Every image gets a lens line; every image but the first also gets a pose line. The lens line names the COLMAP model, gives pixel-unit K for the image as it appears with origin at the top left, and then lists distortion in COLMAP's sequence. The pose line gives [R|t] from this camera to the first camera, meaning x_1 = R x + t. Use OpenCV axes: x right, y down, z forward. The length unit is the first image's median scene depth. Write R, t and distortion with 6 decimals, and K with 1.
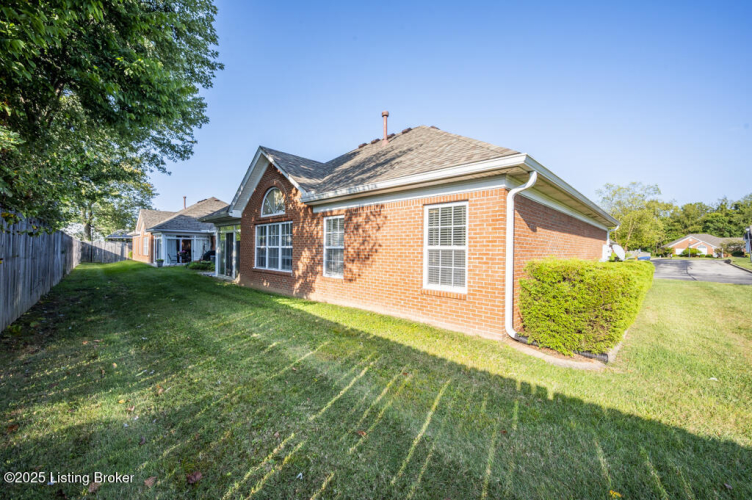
lens RADIAL K [[293.3, 0, 376.0], [0, 293.3, 249.6], [0, 0, 1]] dist [-0.003939, -0.000494]
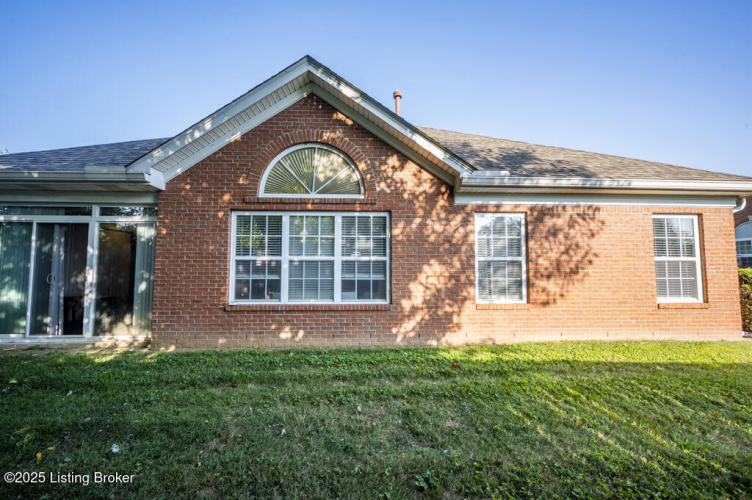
lens RADIAL K [[293.3, 0, 375.7], [0, 293.3, 255.1], [0, 0, 1]] dist [-0.003939, -0.000494]
pose [[0.695134, 0.030901, 0.718215, -0.813212], [0.008651, 0.998644, -0.051339, 0.016297], [-0.718828, 0.041901, 0.693924, 0.713705]]
